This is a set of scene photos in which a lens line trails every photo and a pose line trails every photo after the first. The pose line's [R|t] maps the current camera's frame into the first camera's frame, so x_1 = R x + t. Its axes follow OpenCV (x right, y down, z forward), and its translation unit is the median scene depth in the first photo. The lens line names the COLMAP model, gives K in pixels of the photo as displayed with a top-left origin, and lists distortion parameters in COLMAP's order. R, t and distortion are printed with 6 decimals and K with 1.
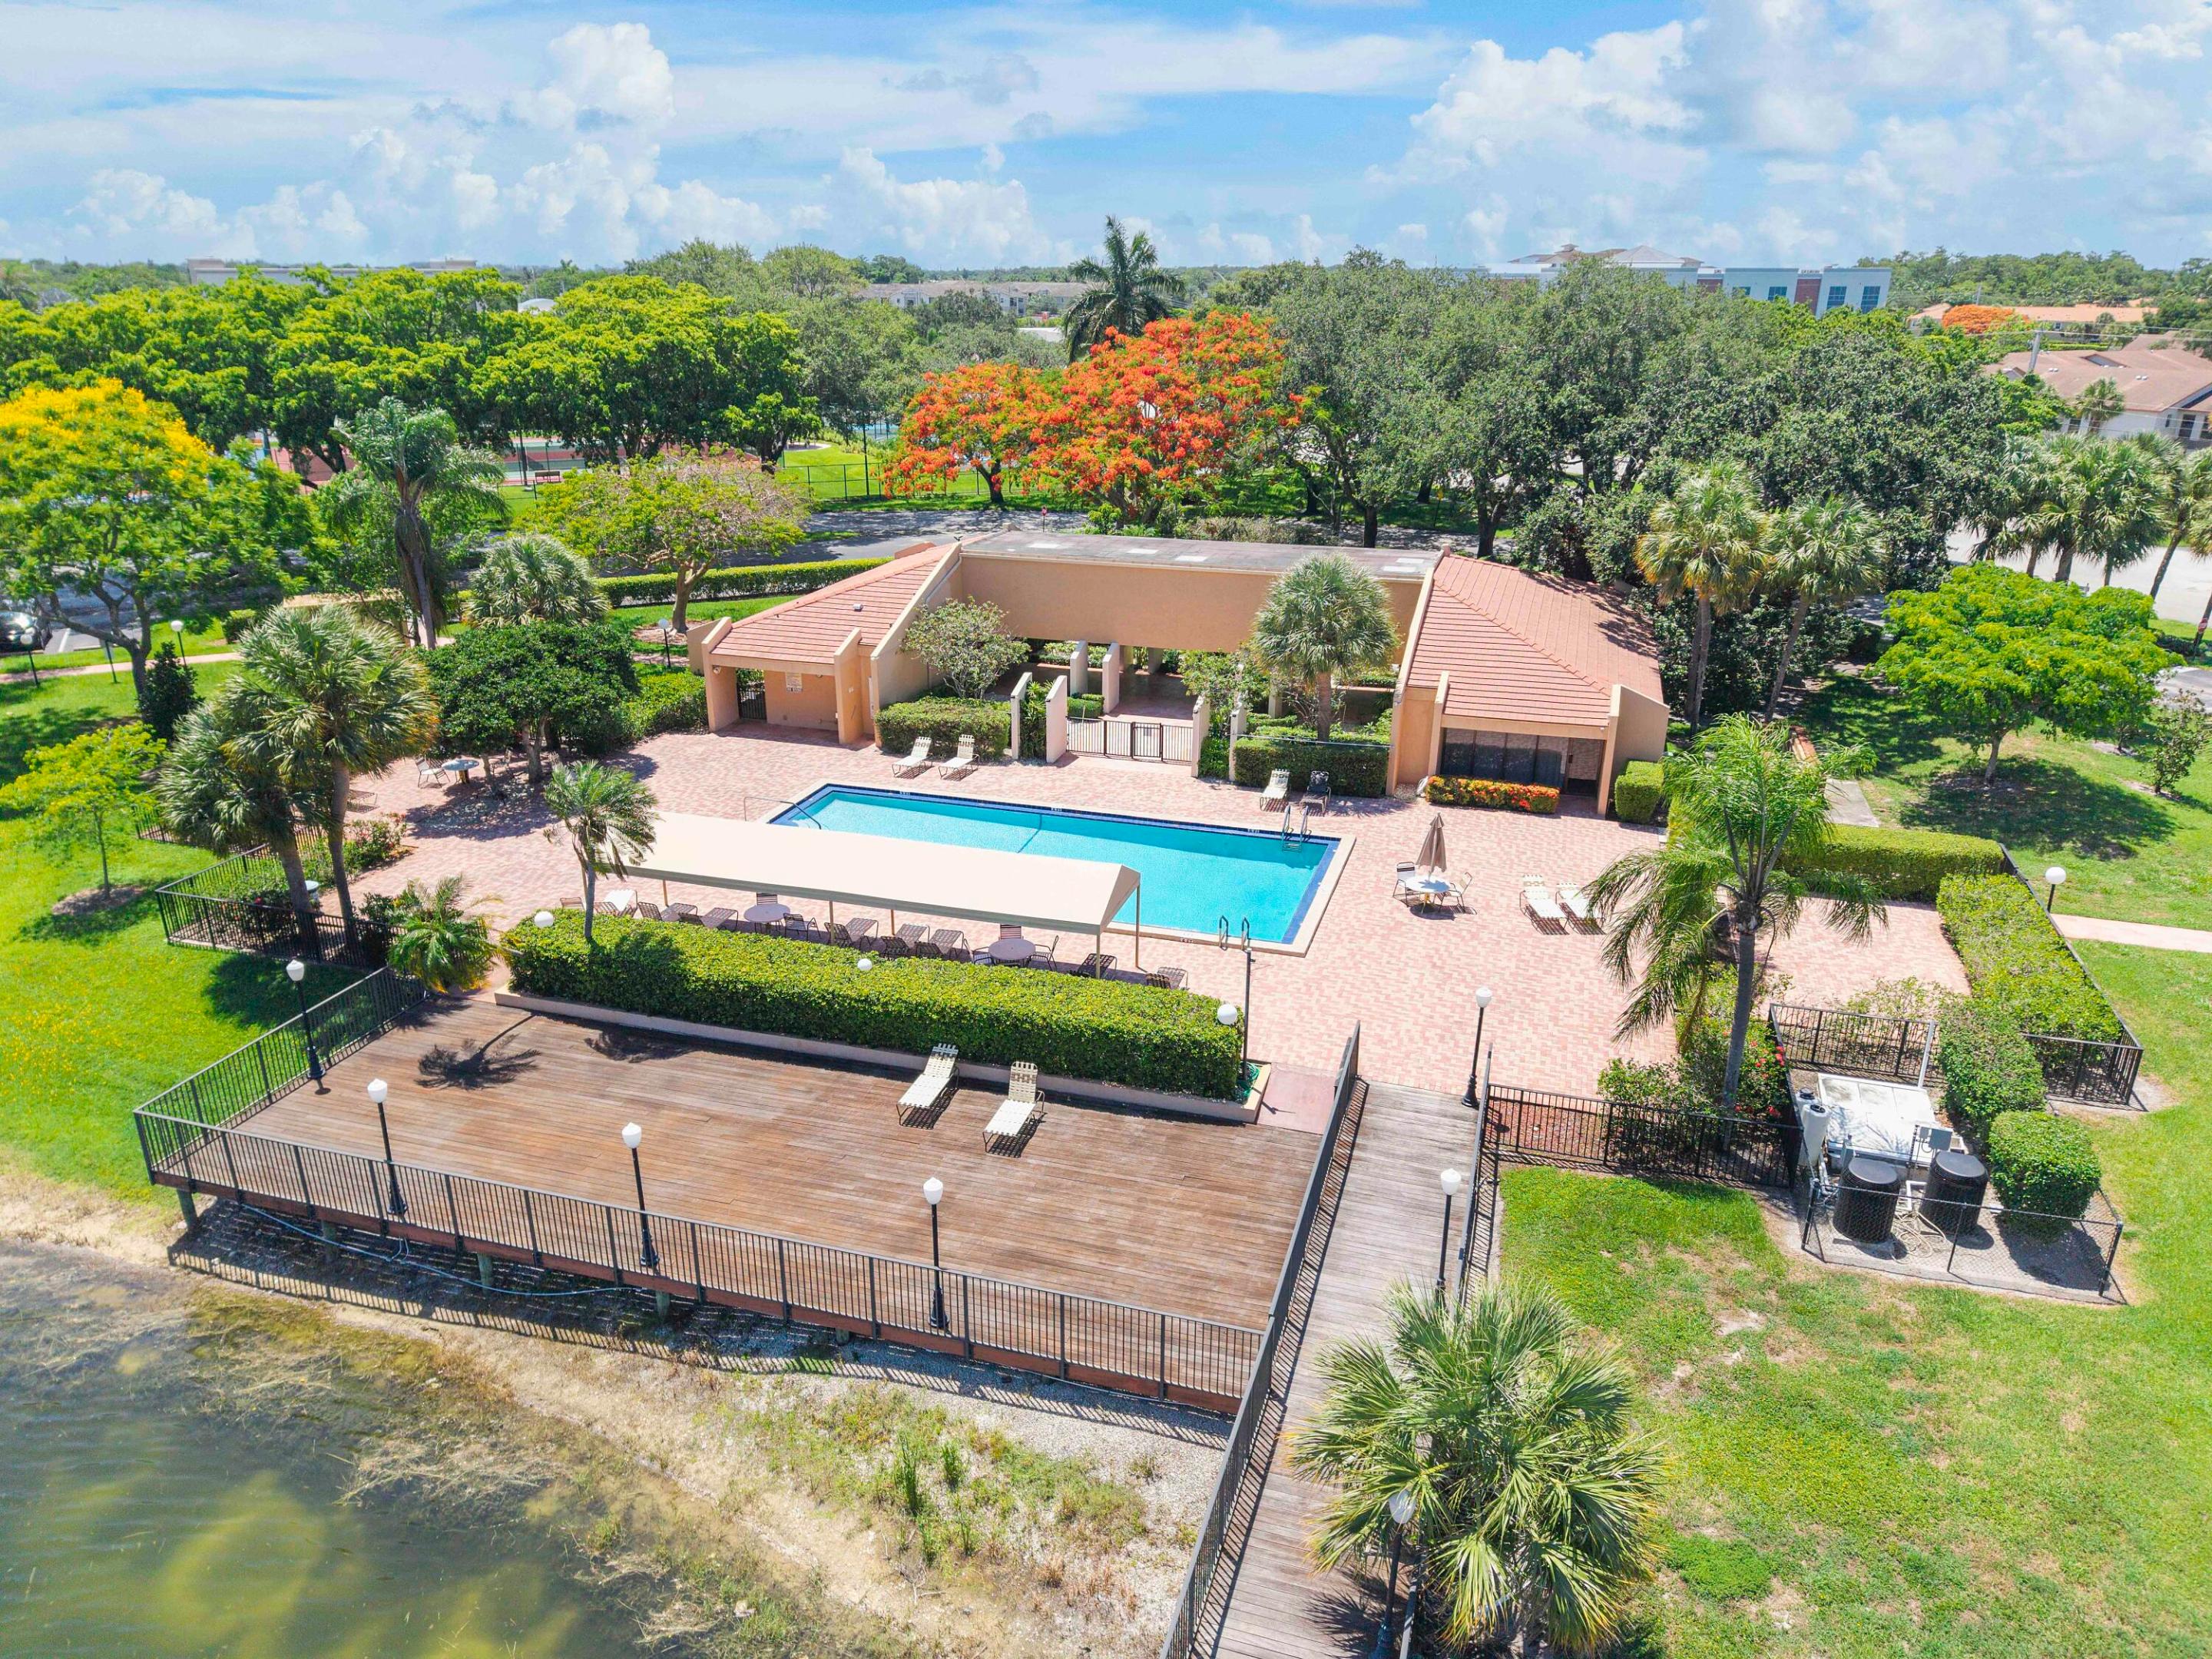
lens RADIAL K [[1489.6, 0, 1106.0], [0, 1489.6, 829.5], [0, 0, 1]] dist [0.027867, -0.031482]
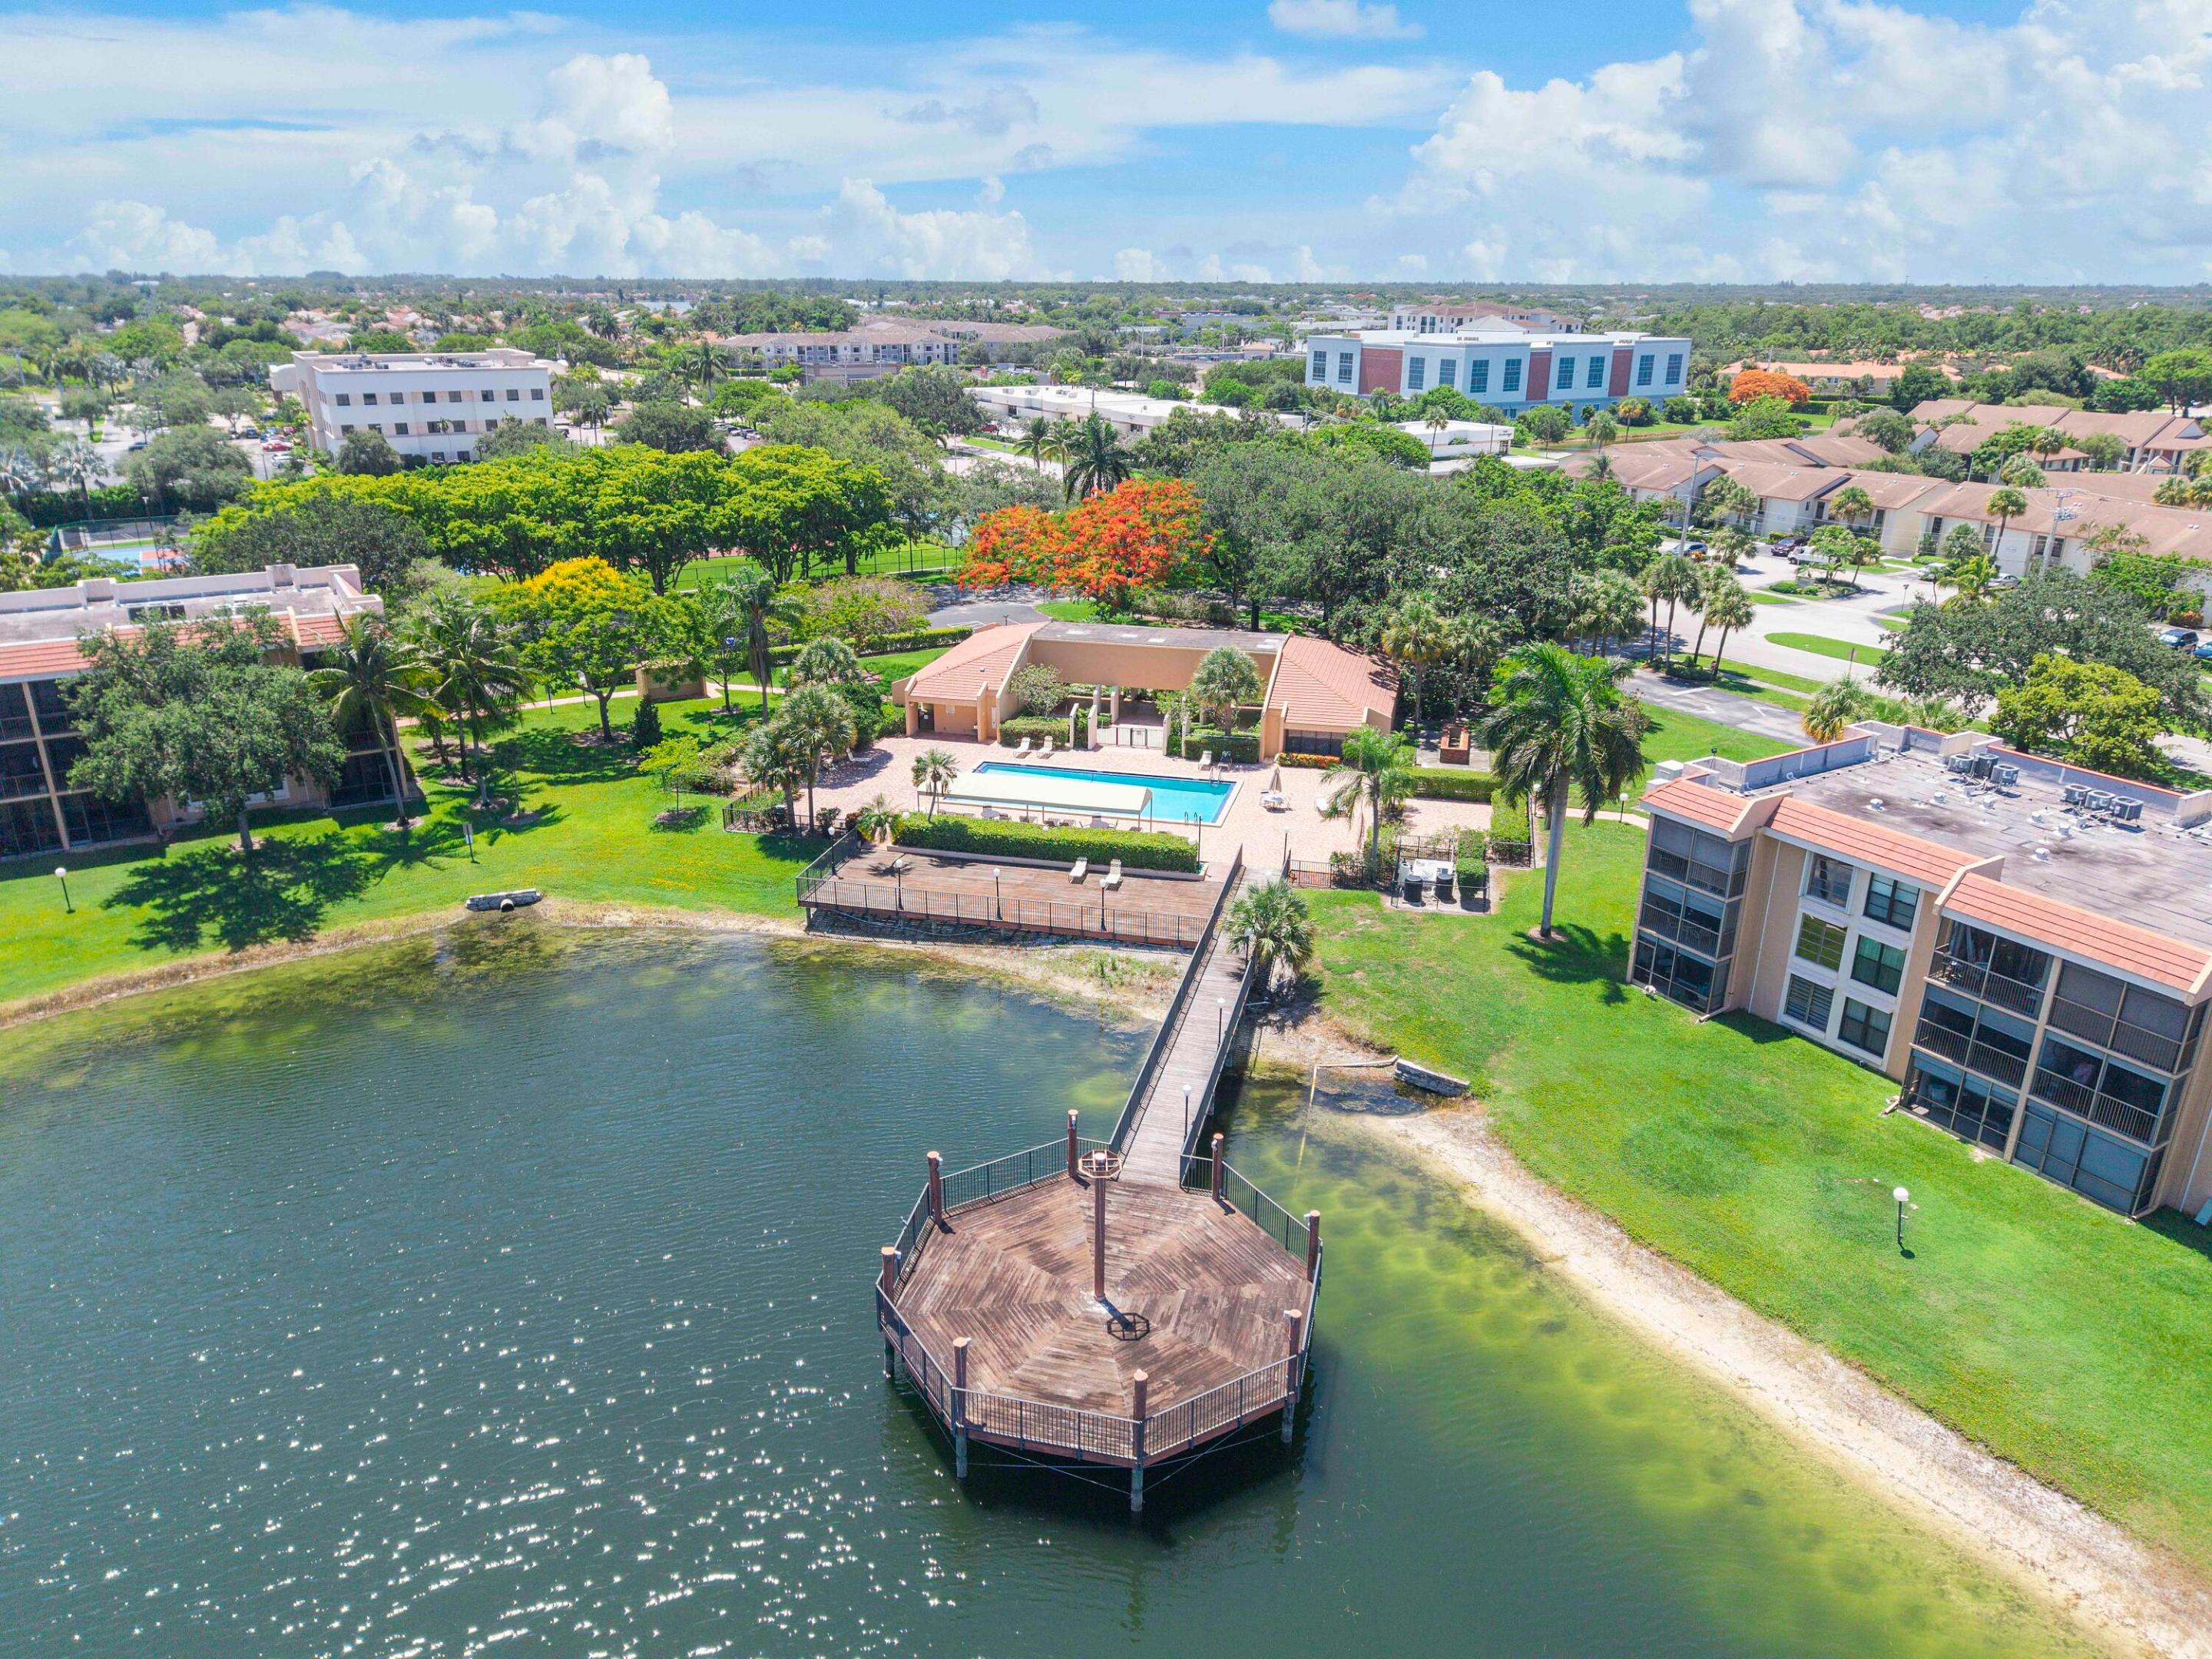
lens RADIAL K [[1489.6, 0, 1106.0], [0, 1489.6, 829.5], [0, 0, 1]] dist [0.027867, -0.031482]
pose [[0.998093, -0.018639, 0.058844, -0.140541], [0.018639, 0.999826, 0.000555, 0.063323], [-0.058844, 0.000542, 0.998267, -1.010438]]
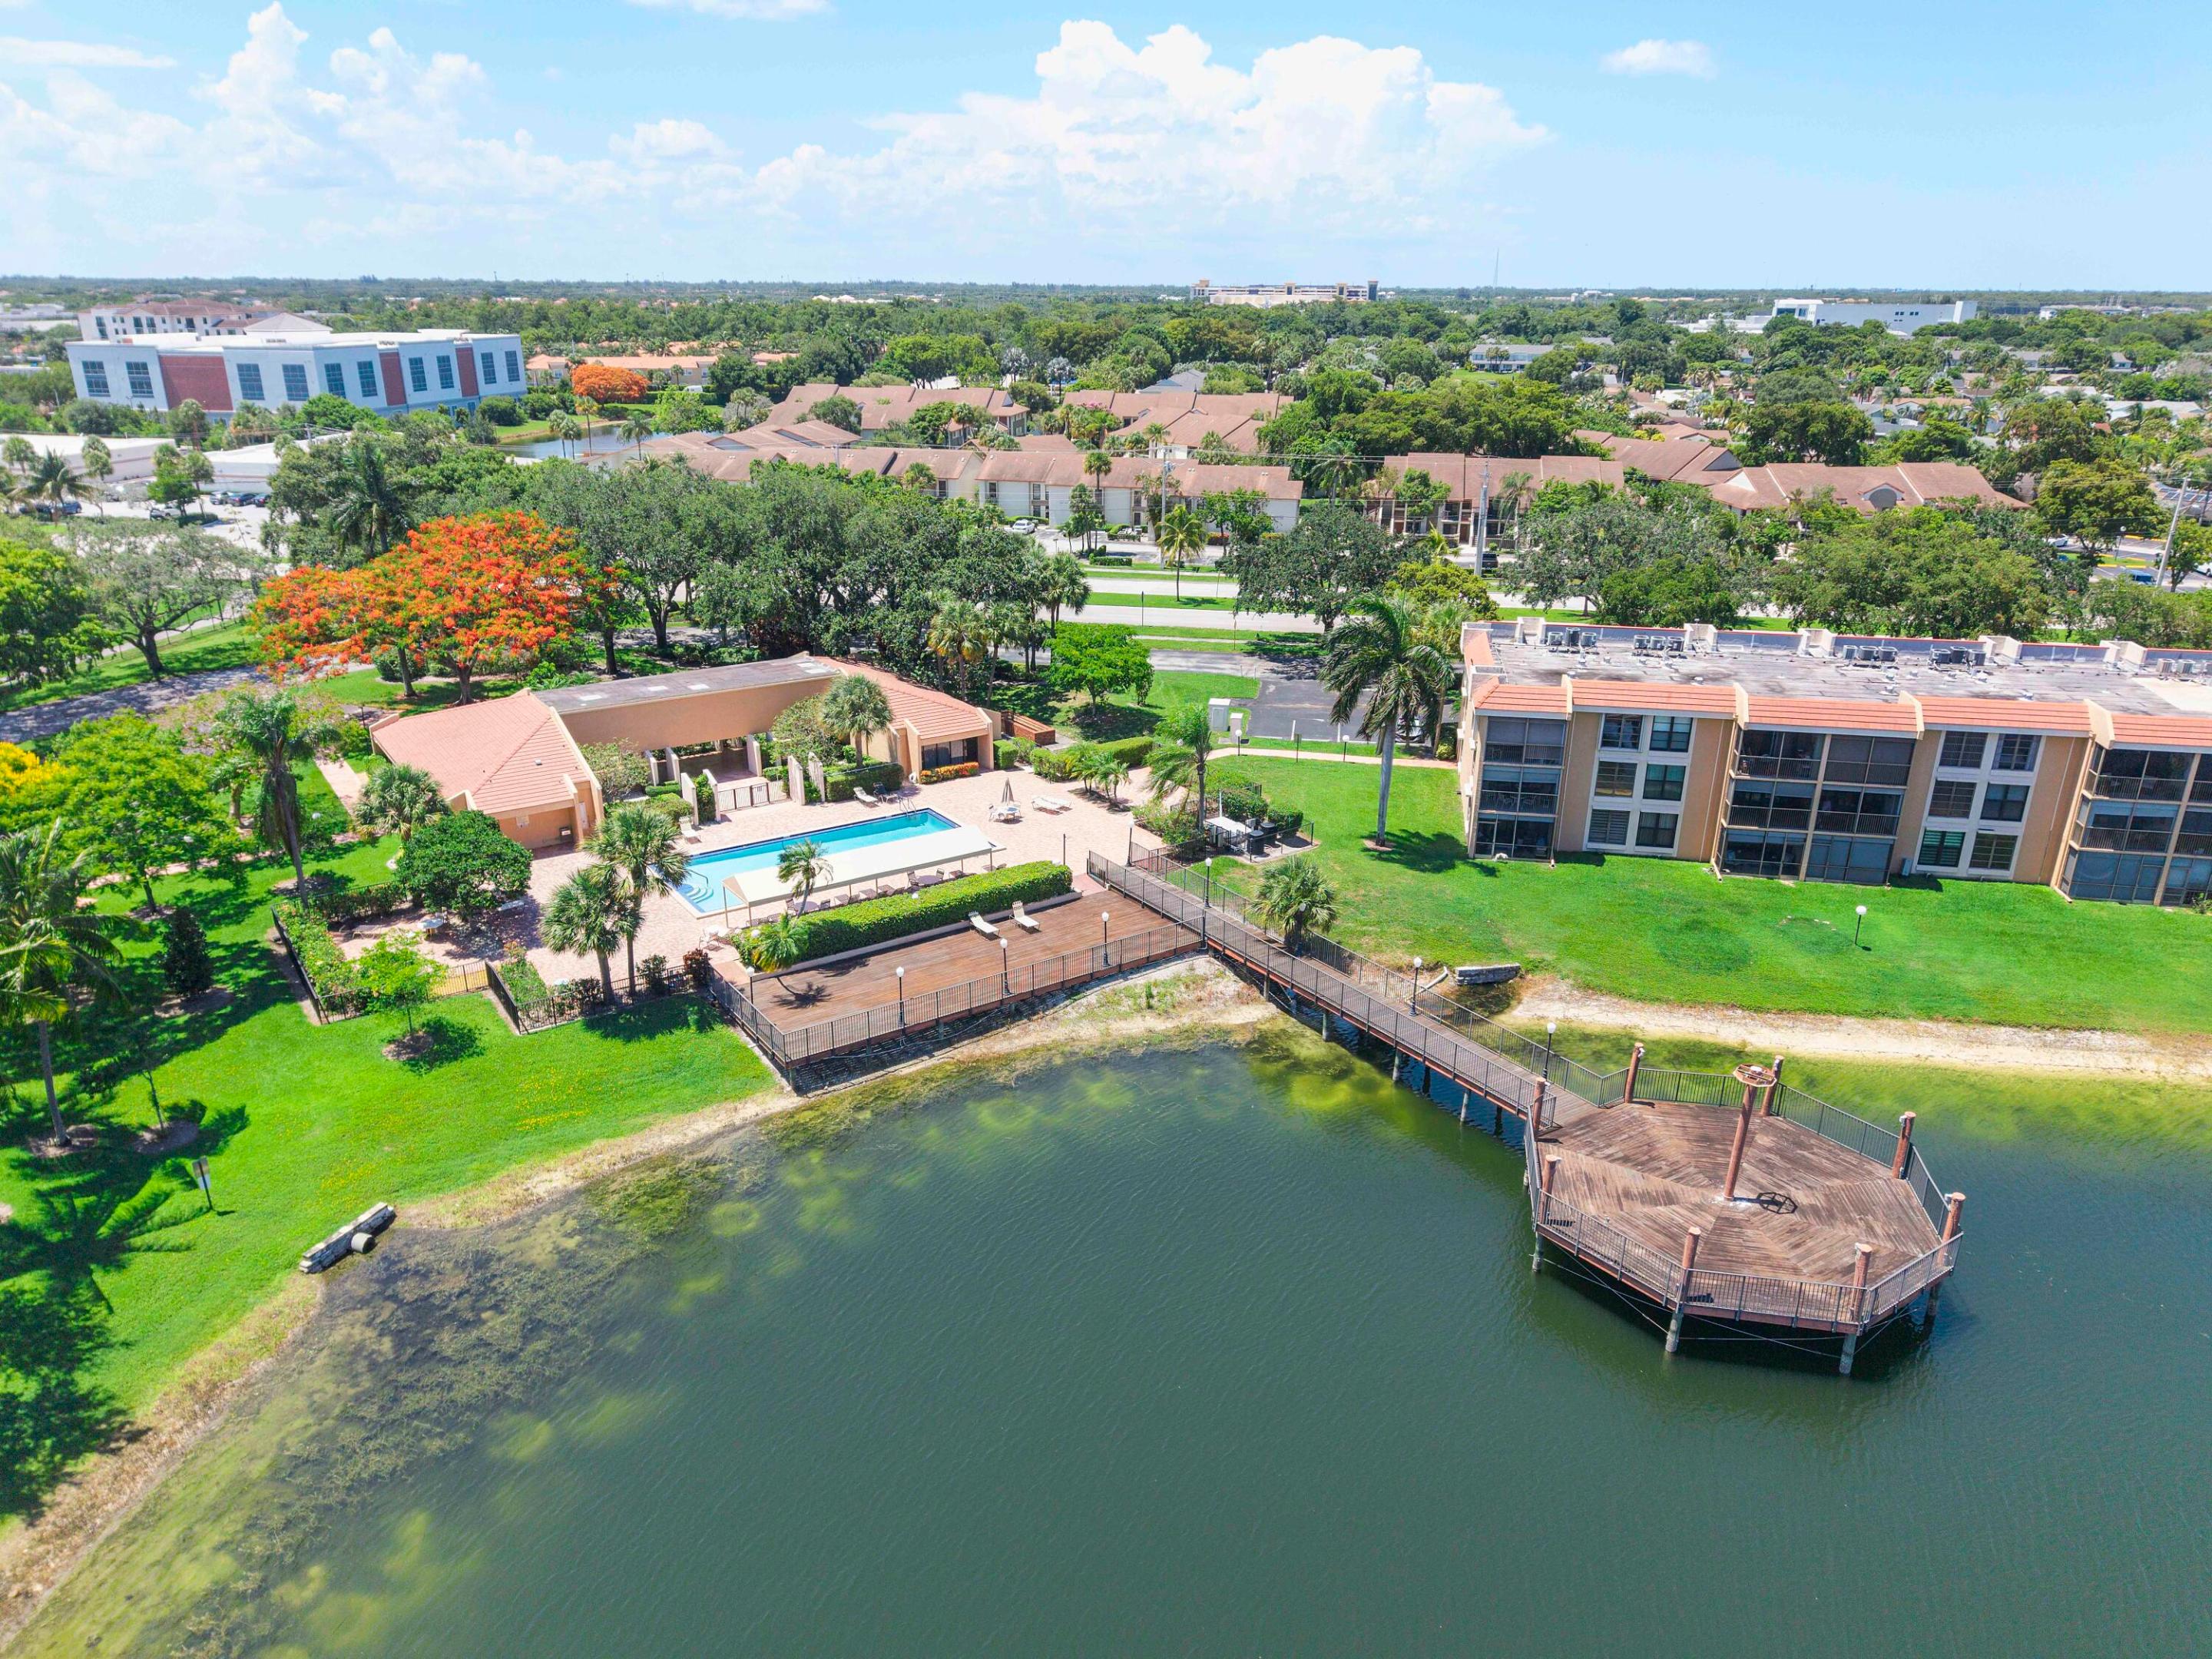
lens RADIAL K [[1489.6, 0, 1106.0], [0, 1489.6, 829.5], [0, 0, 1]] dist [0.027867, -0.031482]
pose [[0.620492, -0.268093, 0.736964, -1.082139], [0.266706, 0.955874, 0.123174, -0.137132], [-0.737467, 0.120124, 0.664614, -0.470614]]
